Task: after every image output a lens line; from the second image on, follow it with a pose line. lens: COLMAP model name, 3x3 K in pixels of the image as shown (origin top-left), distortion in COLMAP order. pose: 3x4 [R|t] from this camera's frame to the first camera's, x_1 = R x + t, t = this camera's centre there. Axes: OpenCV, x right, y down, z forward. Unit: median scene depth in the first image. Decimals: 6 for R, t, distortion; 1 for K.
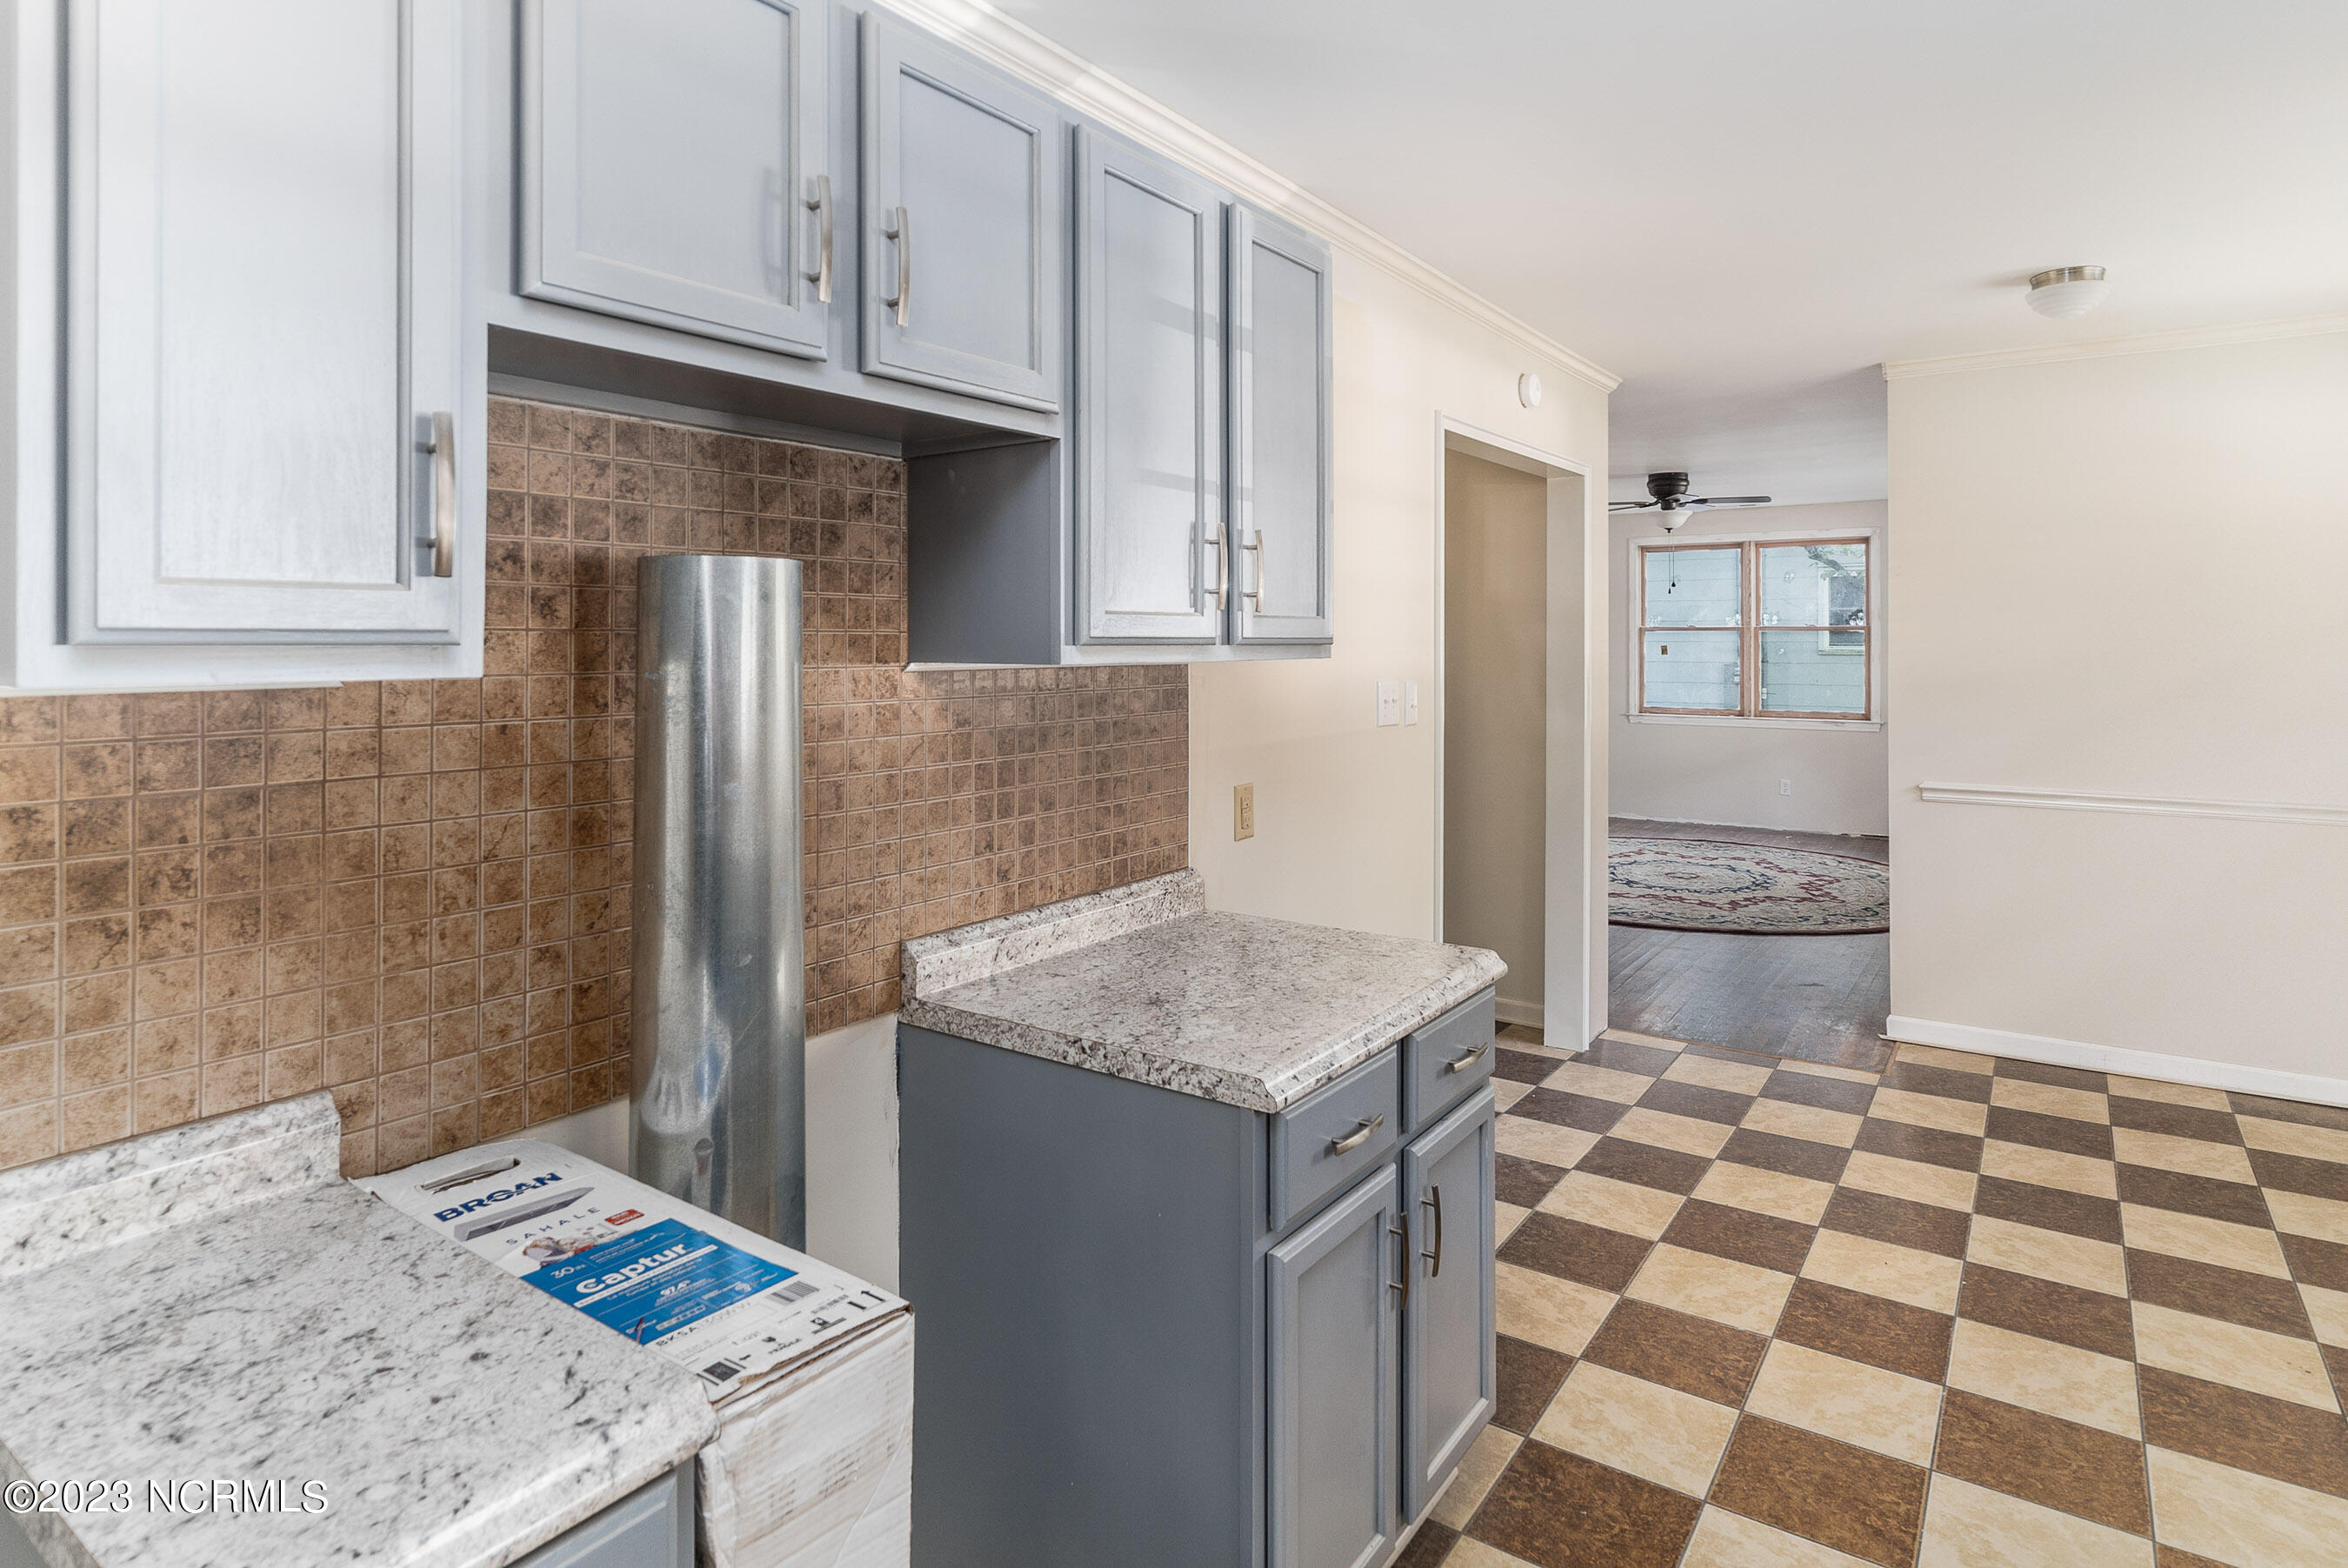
lens RADIAL K [[1249.3, 0, 1172.8], [0, 1249.3, 643.9], [0, 0, 1]] dist [-0.001560, 0.001932]
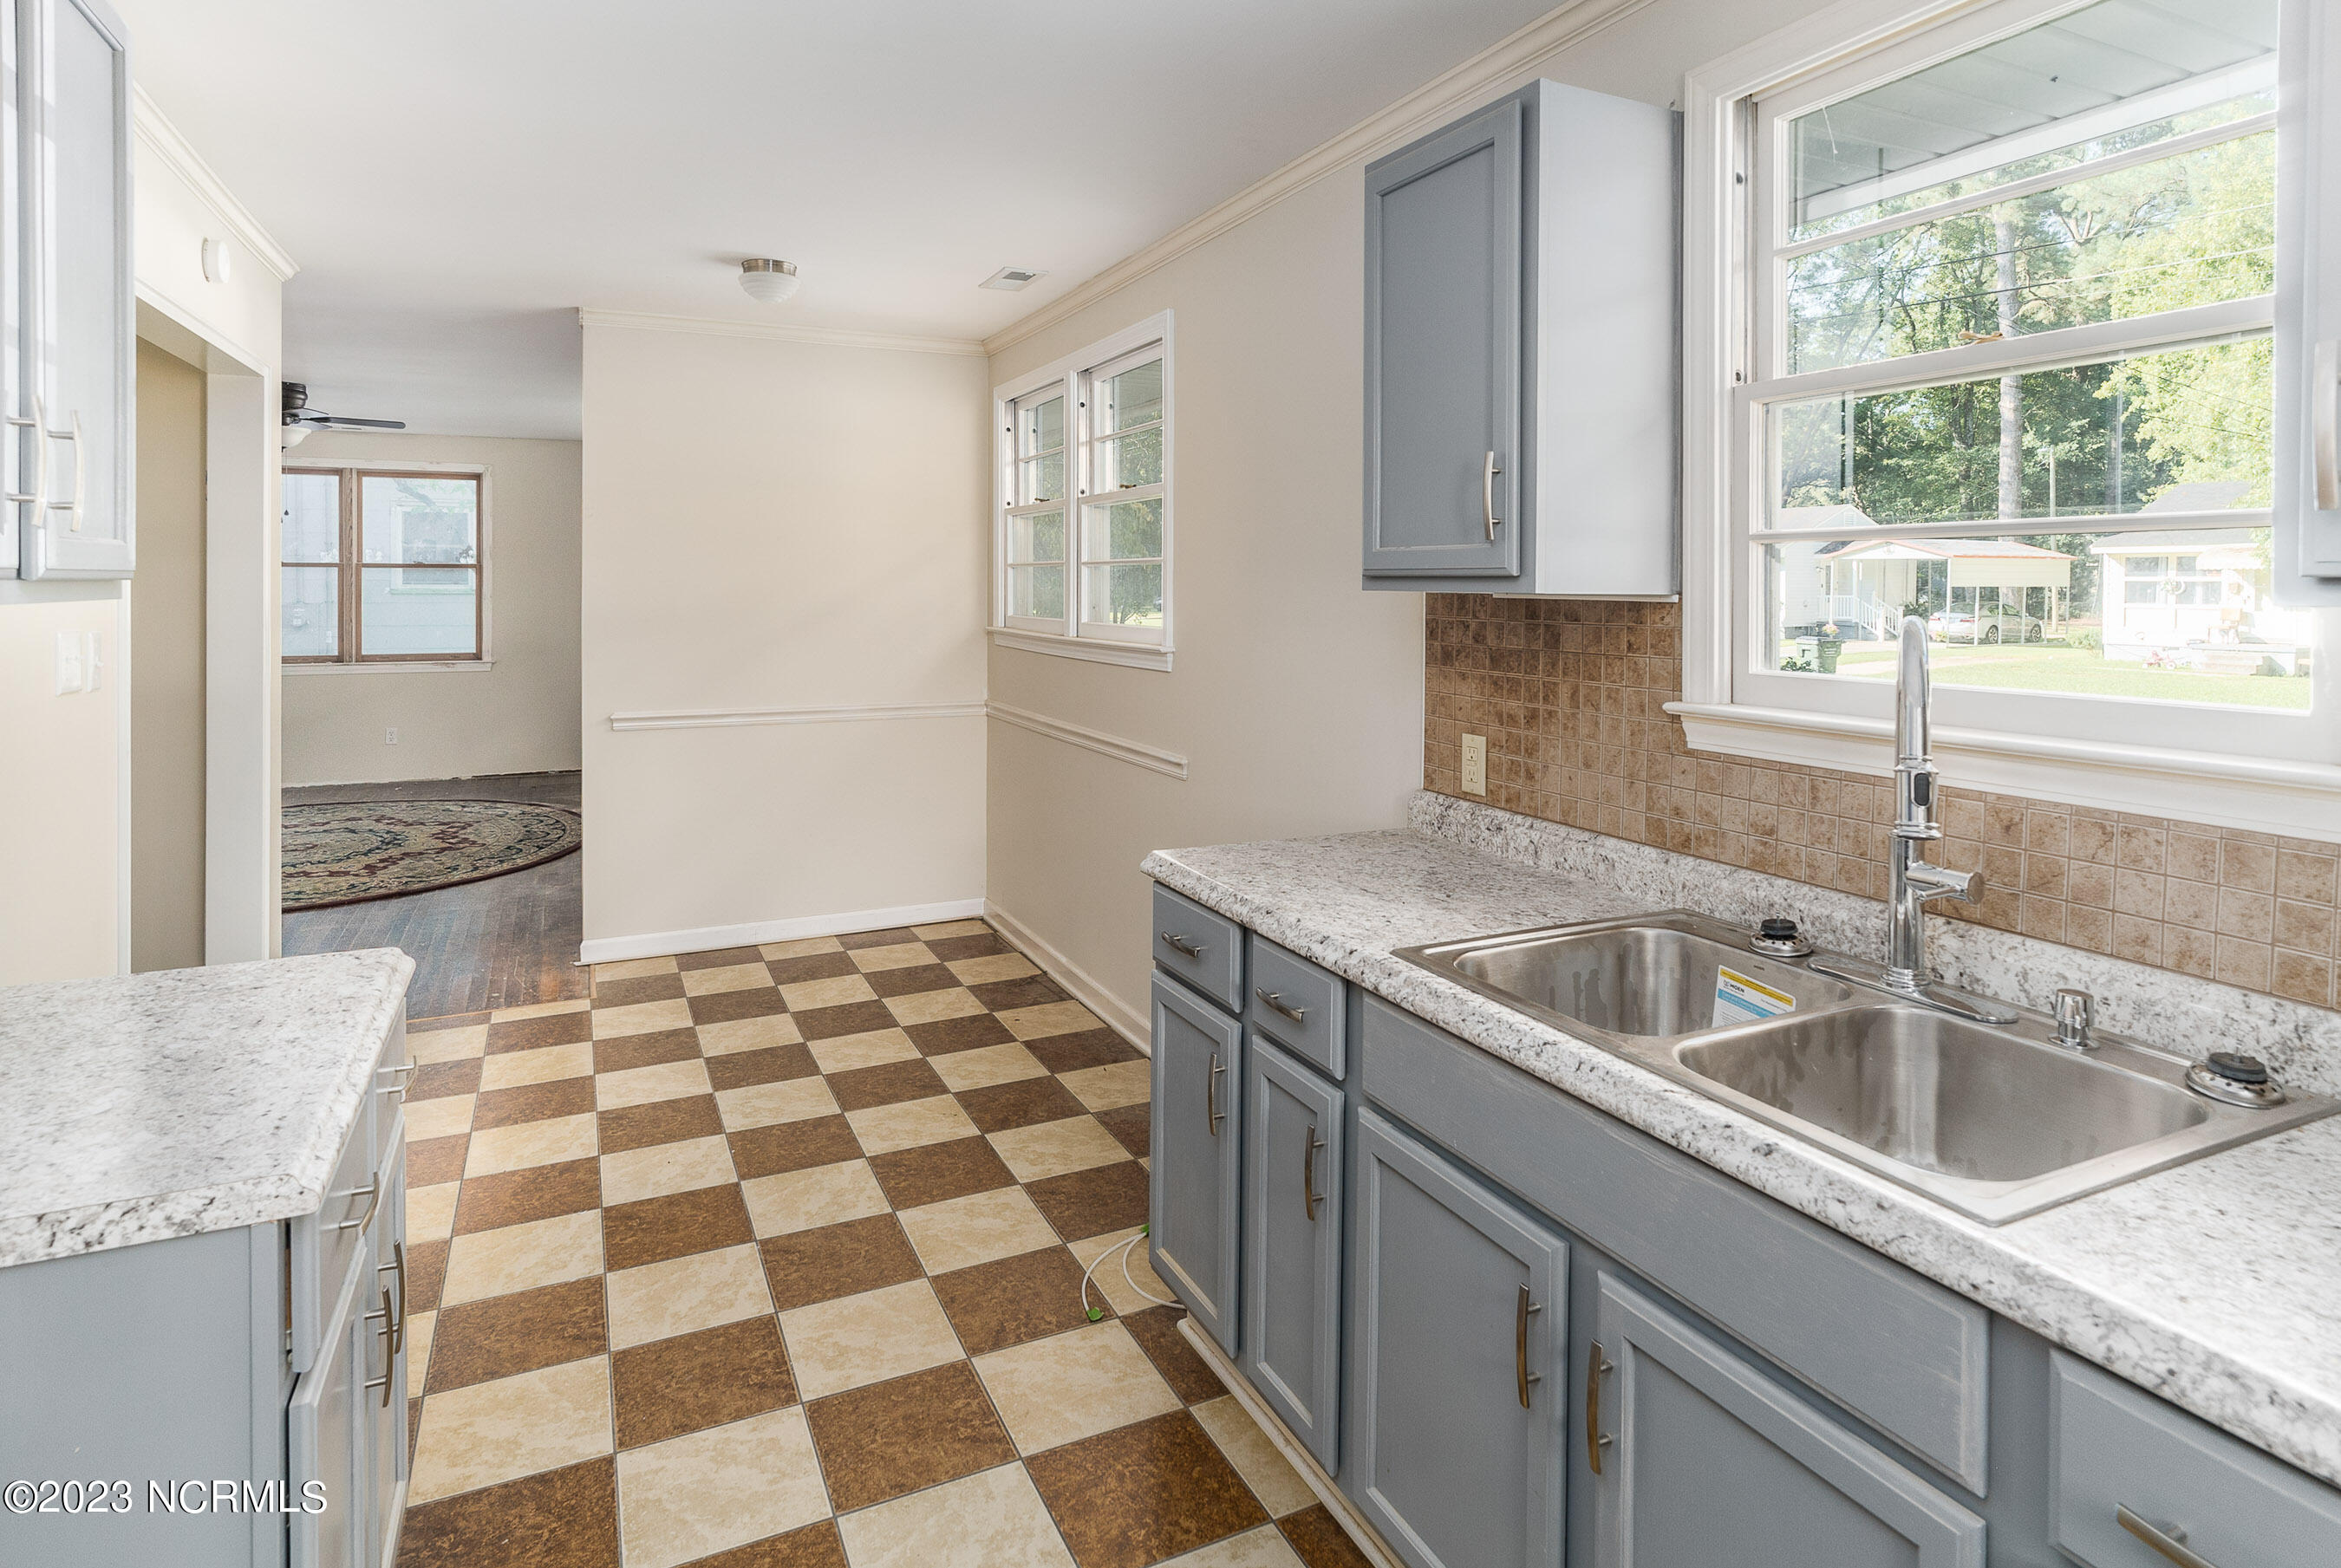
lens RADIAL K [[1284.2, 0, 1152.9], [0, 1284.2, 607.5], [0, 0, 1]] dist [-0.002295, 0.000524]
pose [[0.502405, -0.013085, 0.864533, -0.179434], [-0.003571, 0.999846, 0.017208, 0.001738], [-0.864625, -0.011732, 0.502281, 0.107296]]
